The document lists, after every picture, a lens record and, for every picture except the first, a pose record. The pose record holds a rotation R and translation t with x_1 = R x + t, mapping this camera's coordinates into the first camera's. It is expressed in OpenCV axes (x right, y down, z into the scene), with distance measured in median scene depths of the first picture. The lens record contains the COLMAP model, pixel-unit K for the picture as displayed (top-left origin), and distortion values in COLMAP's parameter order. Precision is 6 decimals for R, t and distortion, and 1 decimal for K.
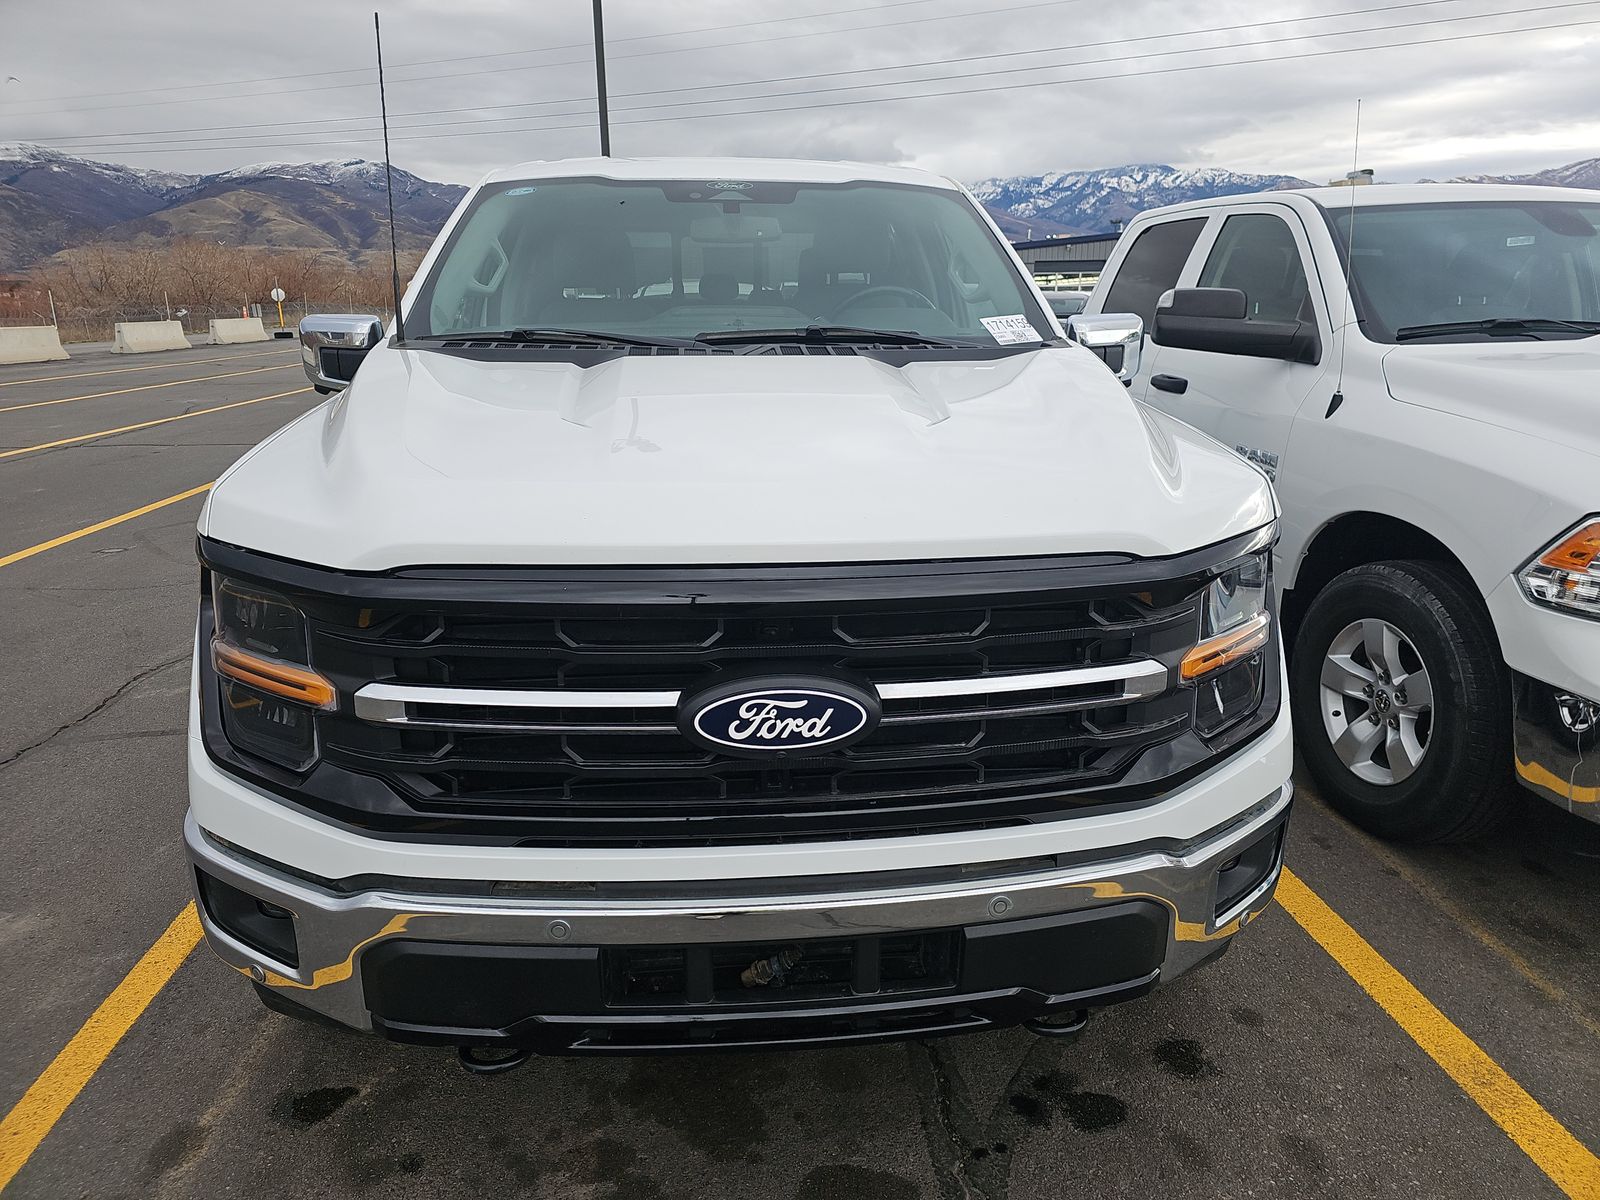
lens RADIAL K [[1039.2, 0, 816.4], [0, 1039.2, 535.5], [0, 0, 1]] dist [0.040710, -0.024335]
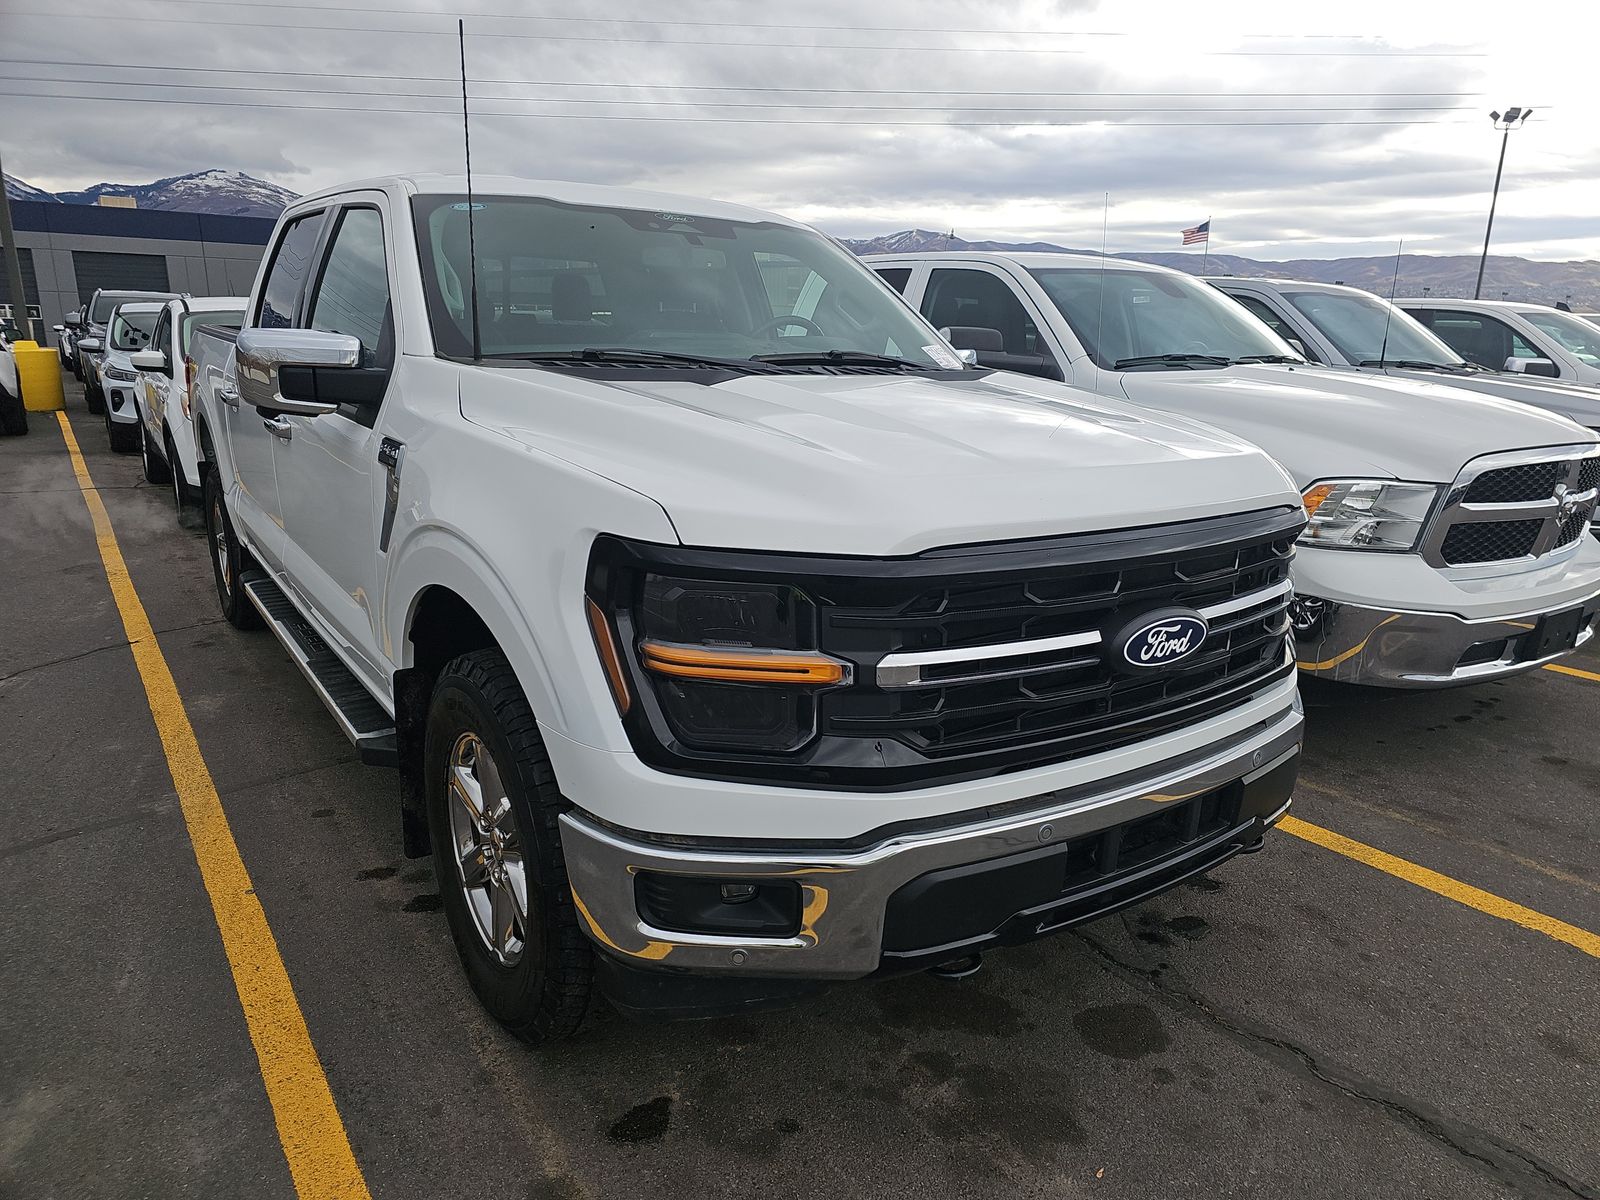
lens RADIAL K [[1039.2, 0, 787.1], [0, 1039.2, 540.3], [0, 0, 1]] dist [0.040710, -0.024335]
pose [[0.873247, -0.071691, 0.481975, -1.048995], [0.083007, 0.996547, -0.002163, 0.009477], [-0.480155, 0.041896, 0.876183, 0.049979]]
